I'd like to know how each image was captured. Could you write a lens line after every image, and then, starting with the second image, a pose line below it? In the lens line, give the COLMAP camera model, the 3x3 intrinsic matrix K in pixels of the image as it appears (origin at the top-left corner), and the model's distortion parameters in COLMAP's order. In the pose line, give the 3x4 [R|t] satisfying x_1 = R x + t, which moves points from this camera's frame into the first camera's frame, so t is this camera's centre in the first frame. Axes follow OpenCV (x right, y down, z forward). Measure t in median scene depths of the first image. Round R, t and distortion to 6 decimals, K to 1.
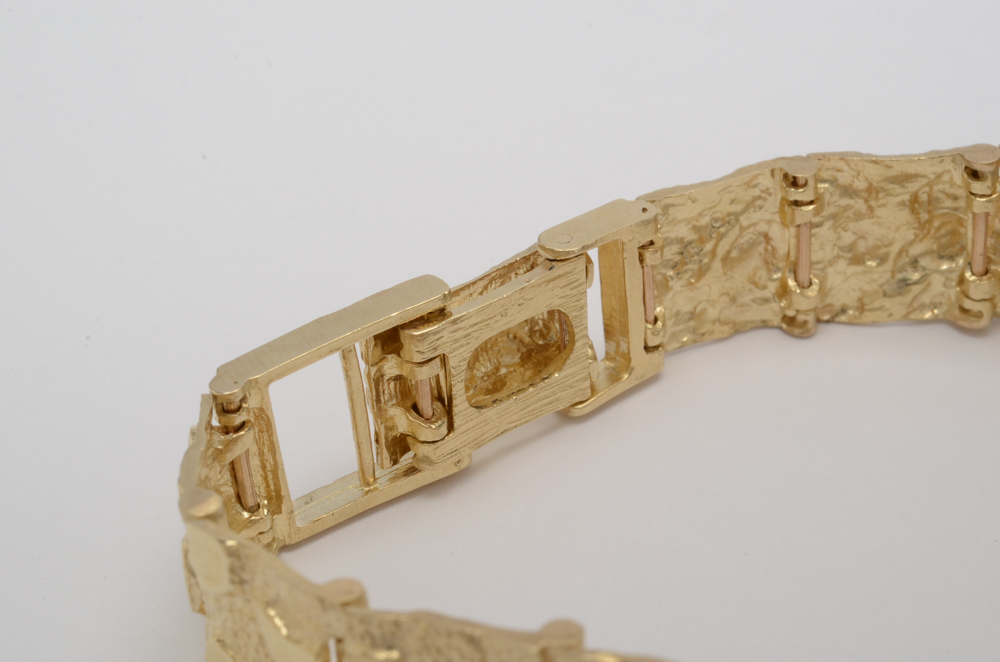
lens RADIAL K [[2566.6, 0, 500.0], [0, 2566.6, 331.0], [0, 0, 1]] dist [-0.034290, -0.067825]
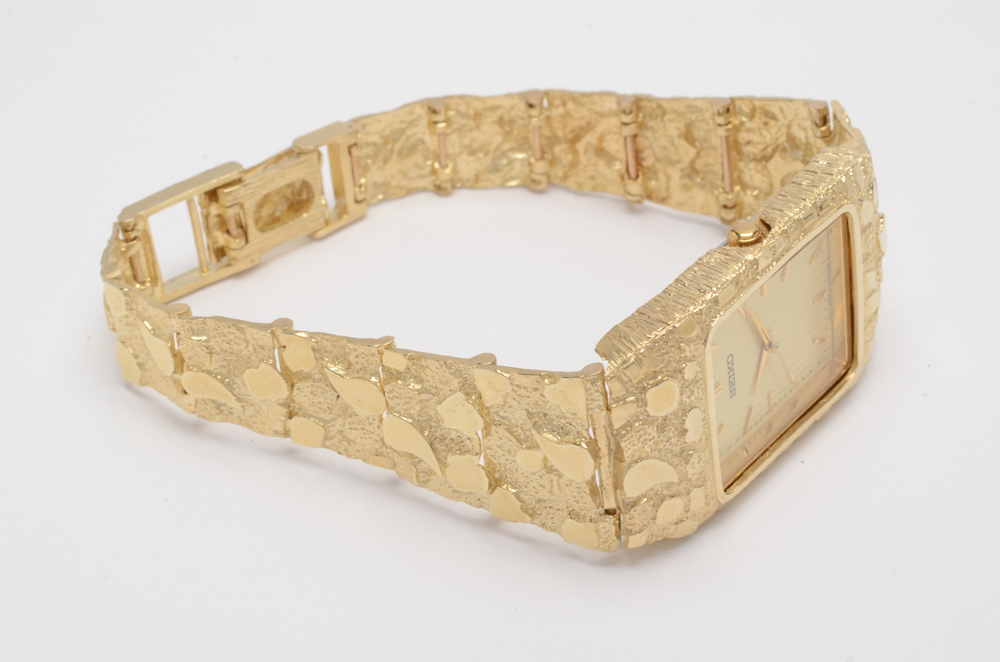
lens RADIAL K [[2566.6, 0, 500.0], [0, 2566.6, 331.0], [0, 0, 1]] dist [-0.034290, -0.067825]
pose [[0.999898, -0.014237, -0.001027, 0.166095], [0.014244, 0.999869, 0.007686, 0.090154], [0.000918, -0.007700, 0.999970, -0.884955]]
